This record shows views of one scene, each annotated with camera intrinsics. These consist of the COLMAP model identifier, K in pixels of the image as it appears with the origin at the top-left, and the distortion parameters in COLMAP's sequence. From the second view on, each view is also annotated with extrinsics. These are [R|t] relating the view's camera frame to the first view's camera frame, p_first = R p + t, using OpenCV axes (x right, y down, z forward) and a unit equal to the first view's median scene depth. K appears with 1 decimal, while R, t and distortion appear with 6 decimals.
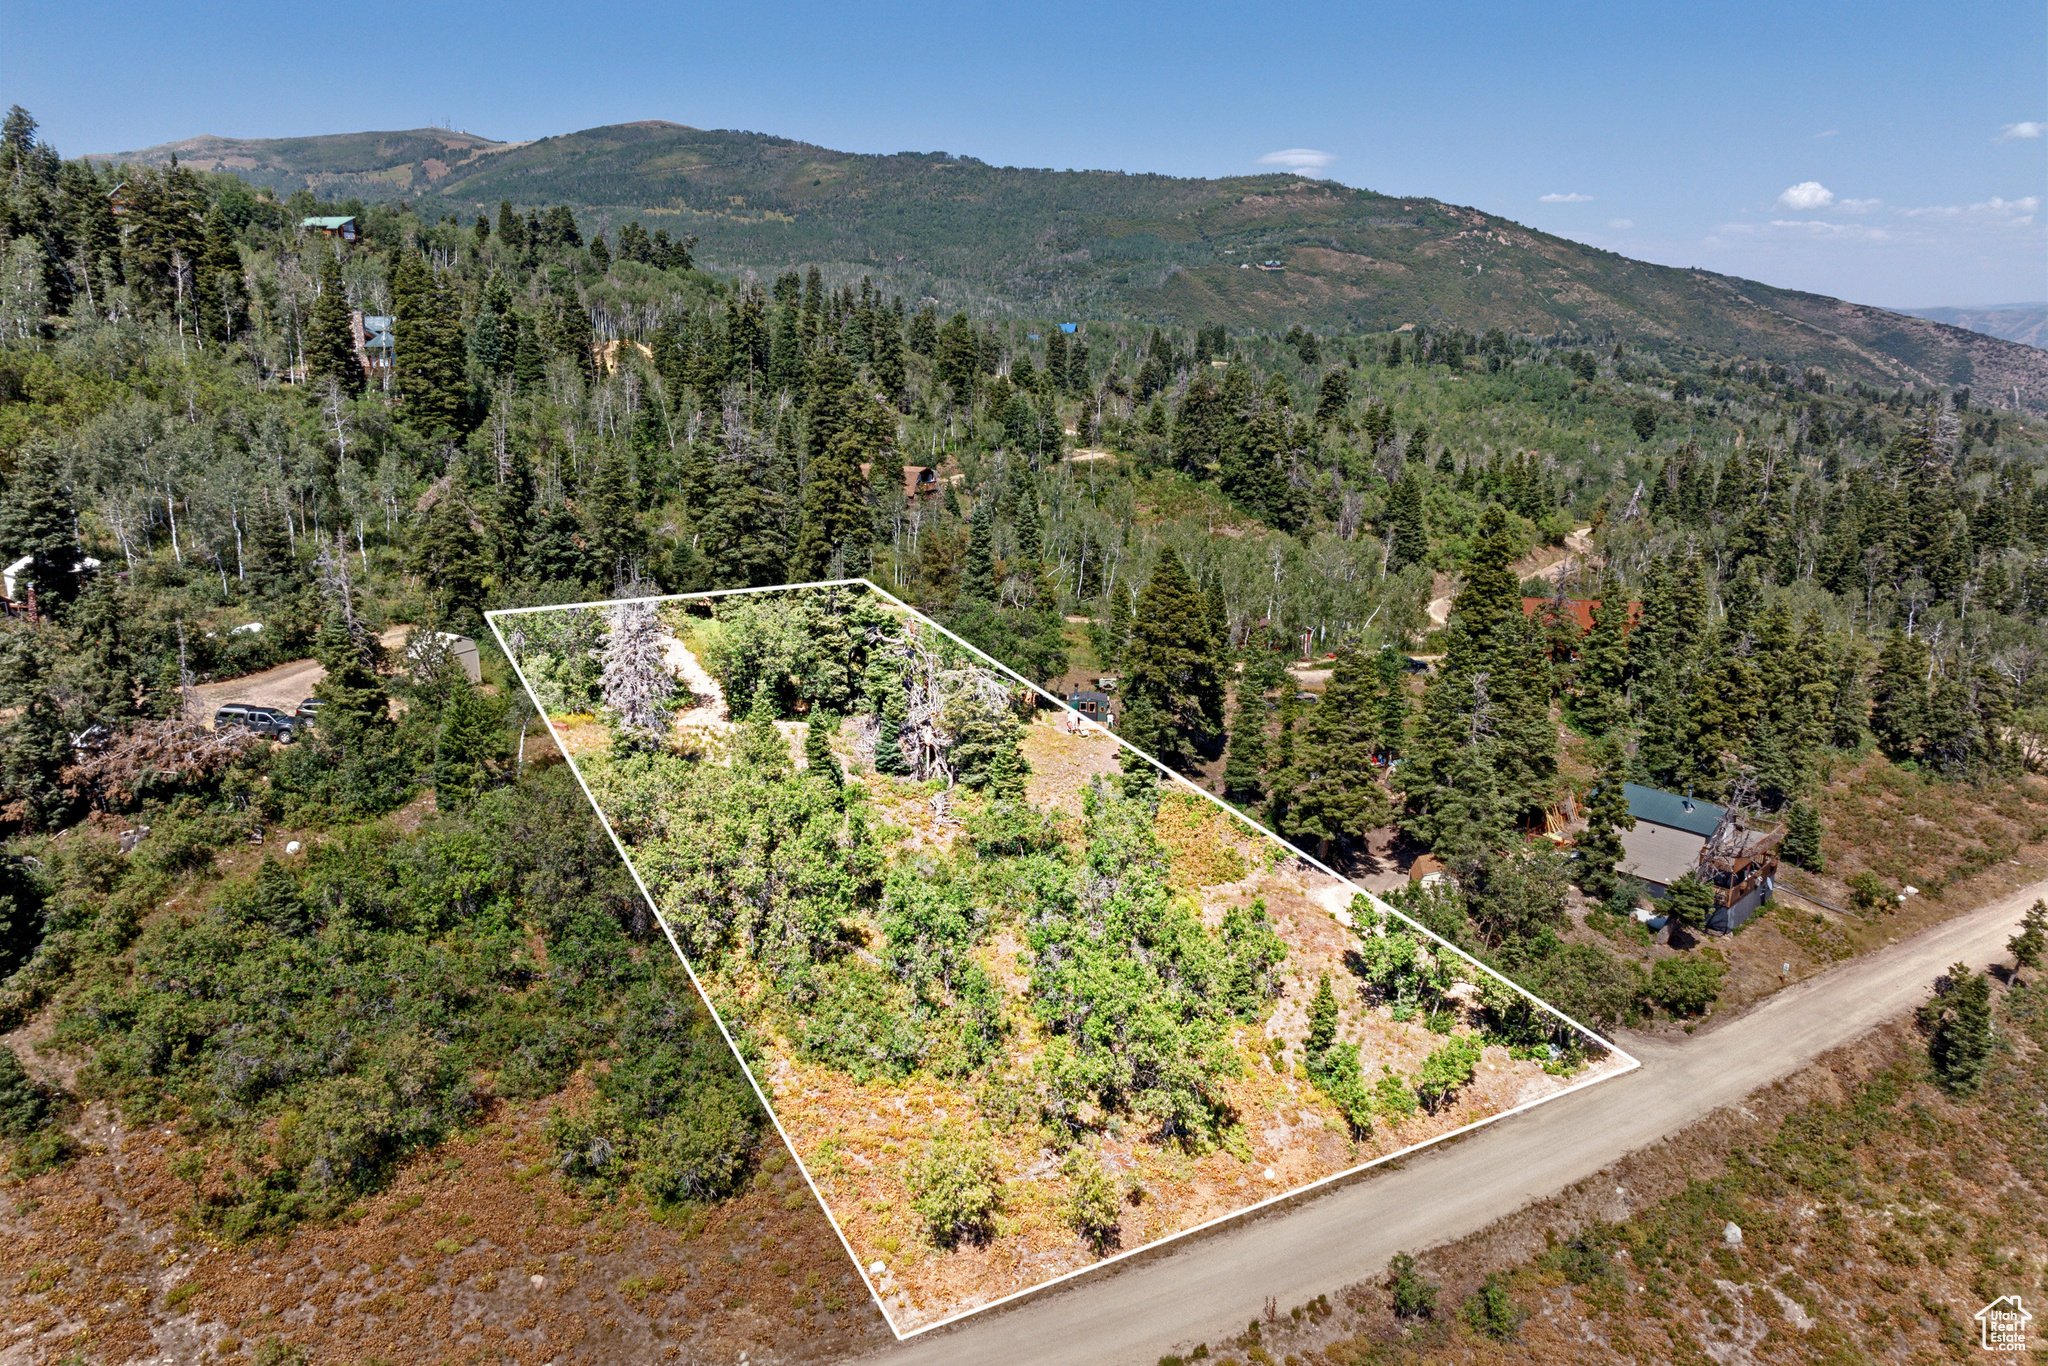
lens RADIAL K [[1444.8, 0, 1030.7], [0, 1444.8, 677.0], [0, 0, 1]] dist [-0.061958, 0.034758]
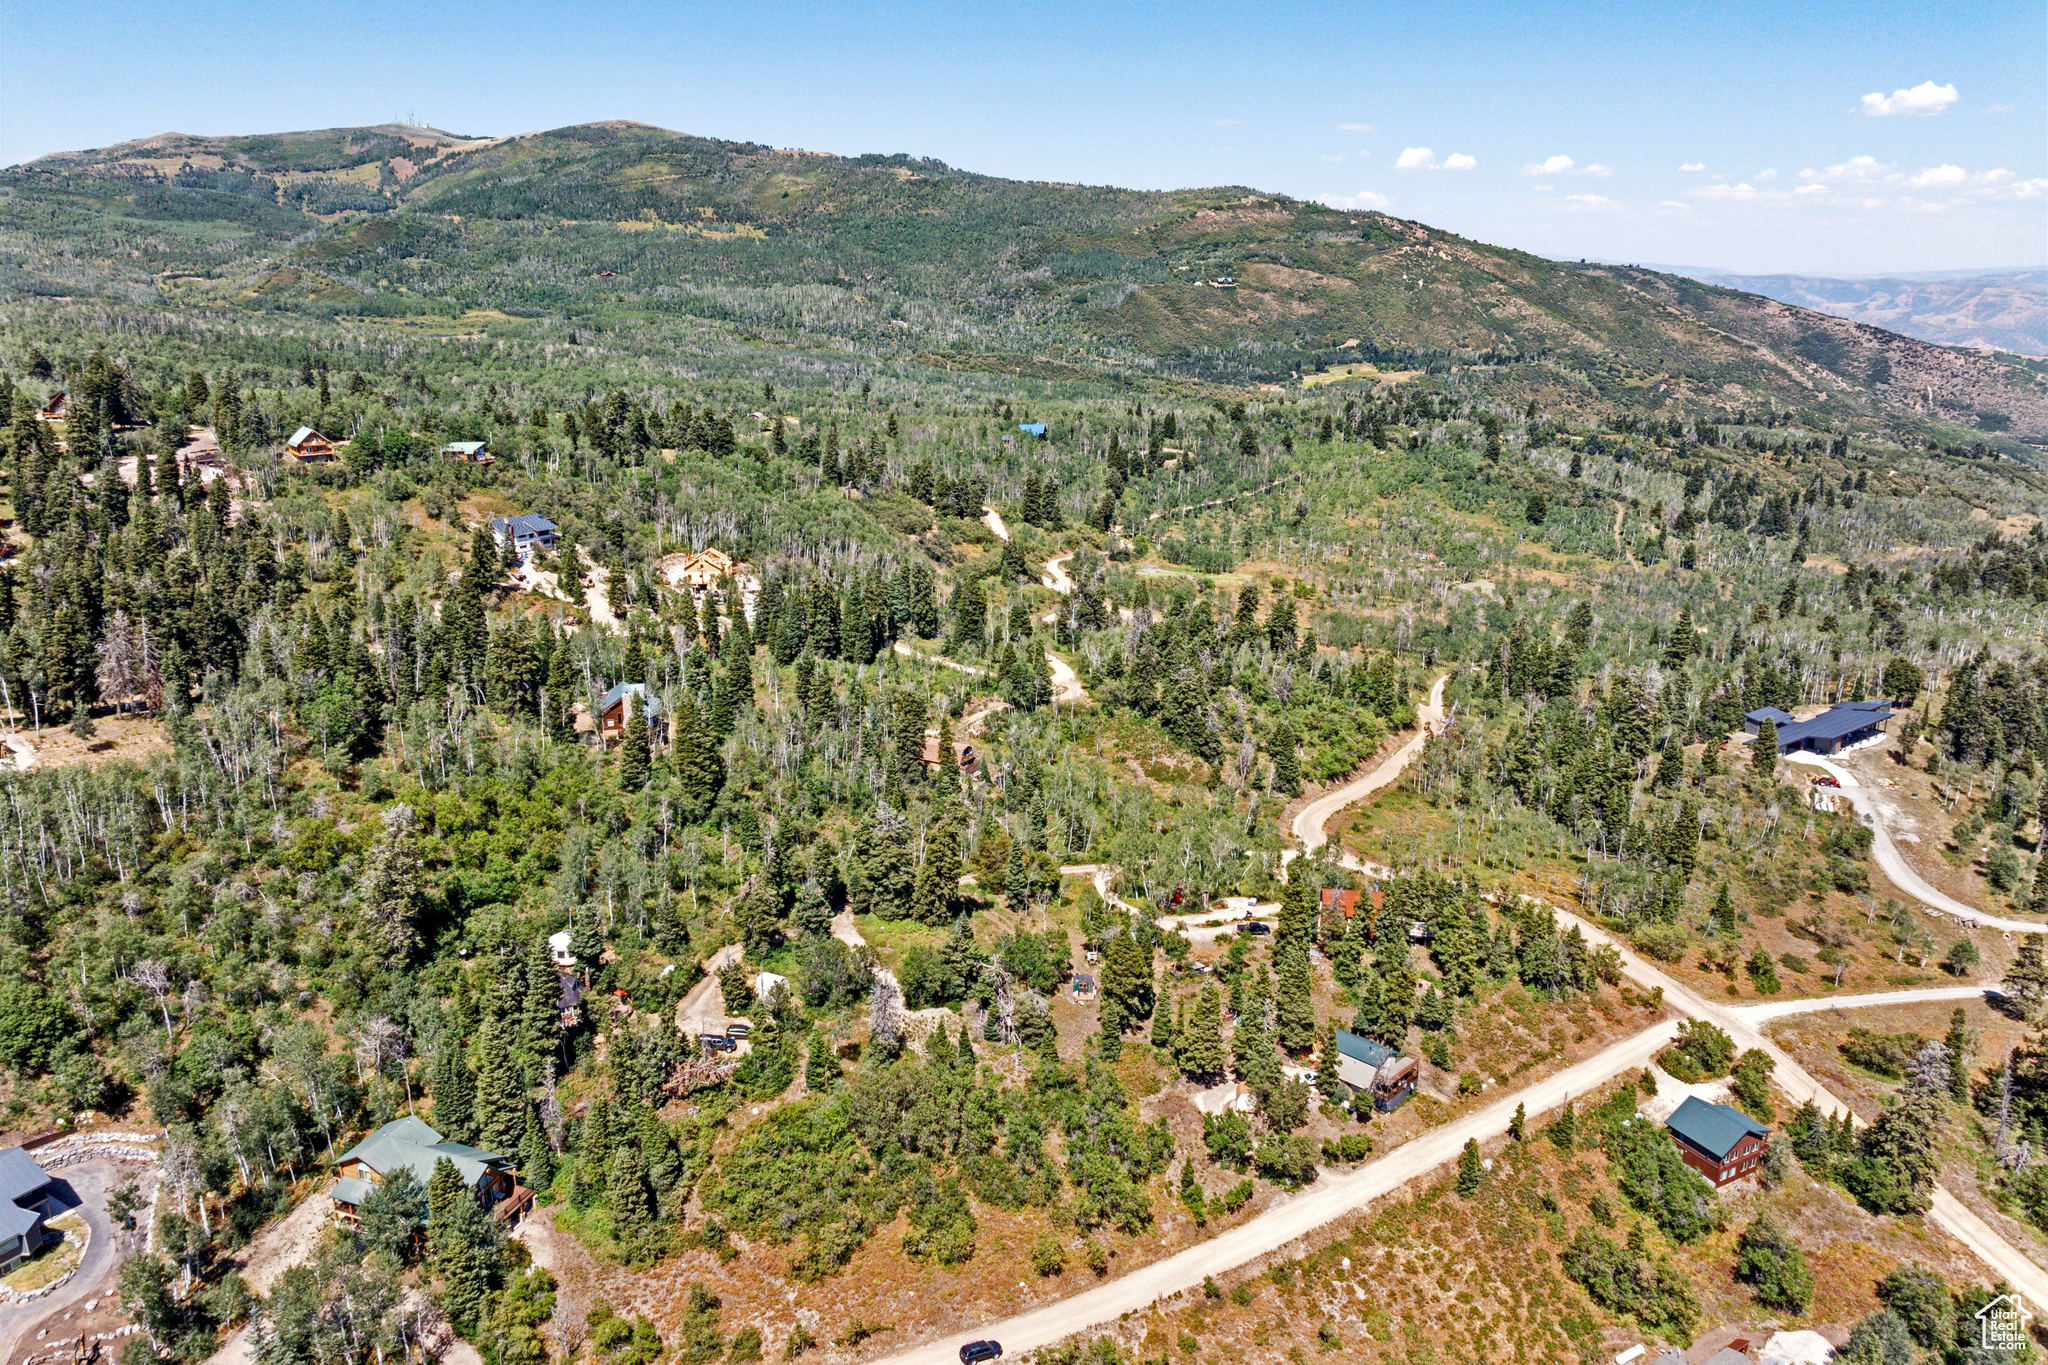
lens RADIAL K [[1417.6, 0, 1034.4], [0, 1417.6, 688.2], [0, 0, 1]] dist [-0.043667, 0.004769]
pose [[0.999542, -0.009158, 0.028835, -0.036563], [0.008468, 0.999677, 0.023971, -0.200358], [-0.029046, -0.023716, 0.999297, -0.421976]]
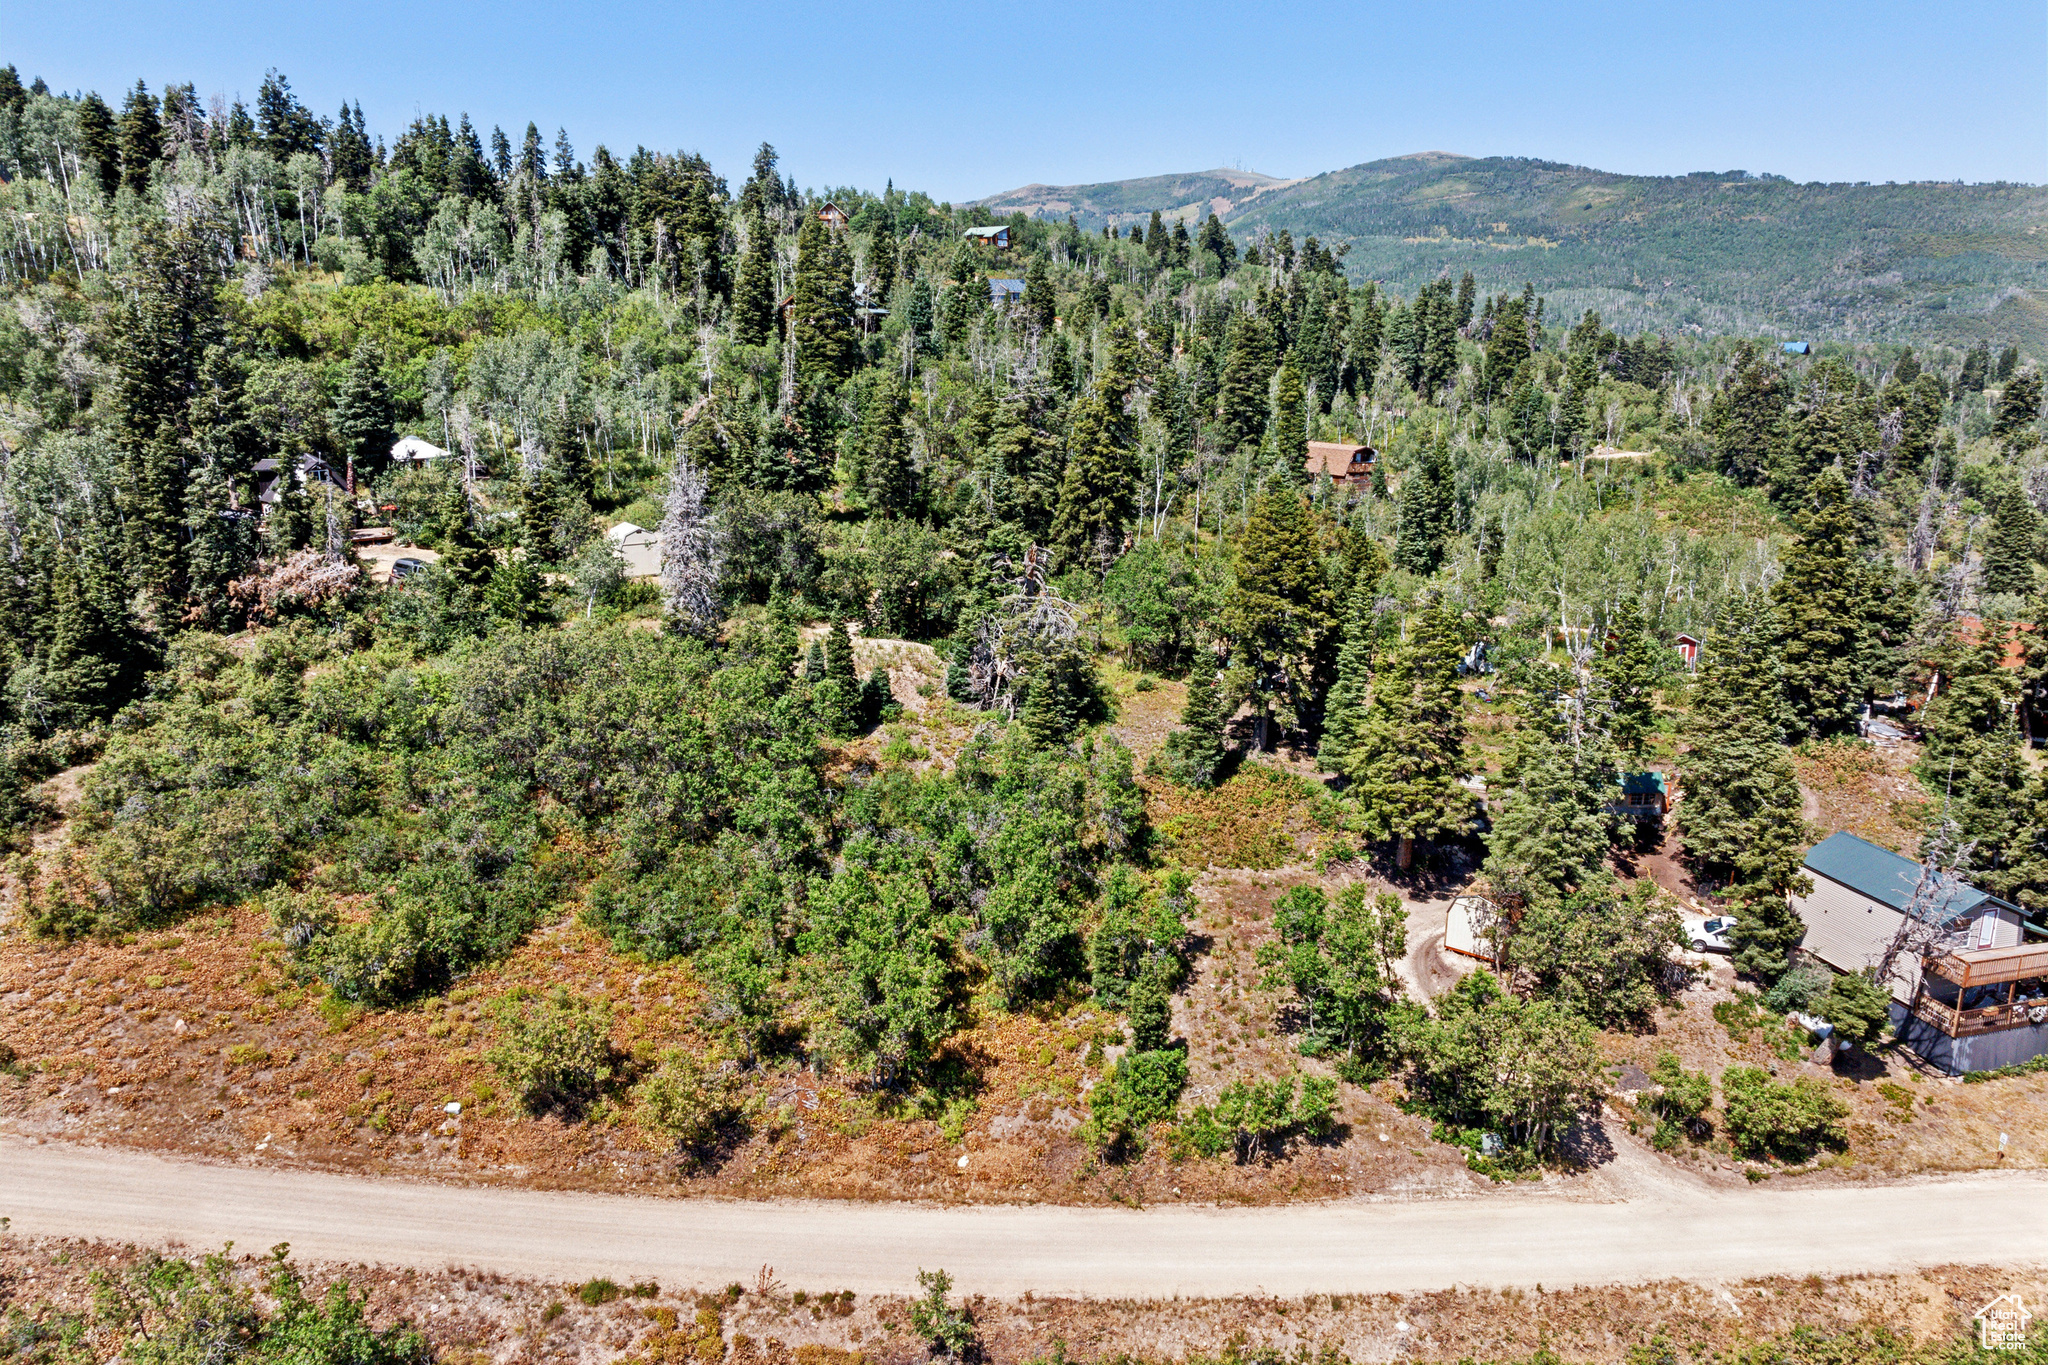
lens RADIAL K [[1432.8, 0, 1003.1], [0, 1432.8, 680.2], [0, 0, 1]] dist [-0.084465, 0.050692]
pose [[0.863591, 0.112049, -0.491584, 0.158610], [-0.119556, 0.992695, 0.016241, 0.014496], [0.489813, 0.044746, 0.870679, 0.077971]]
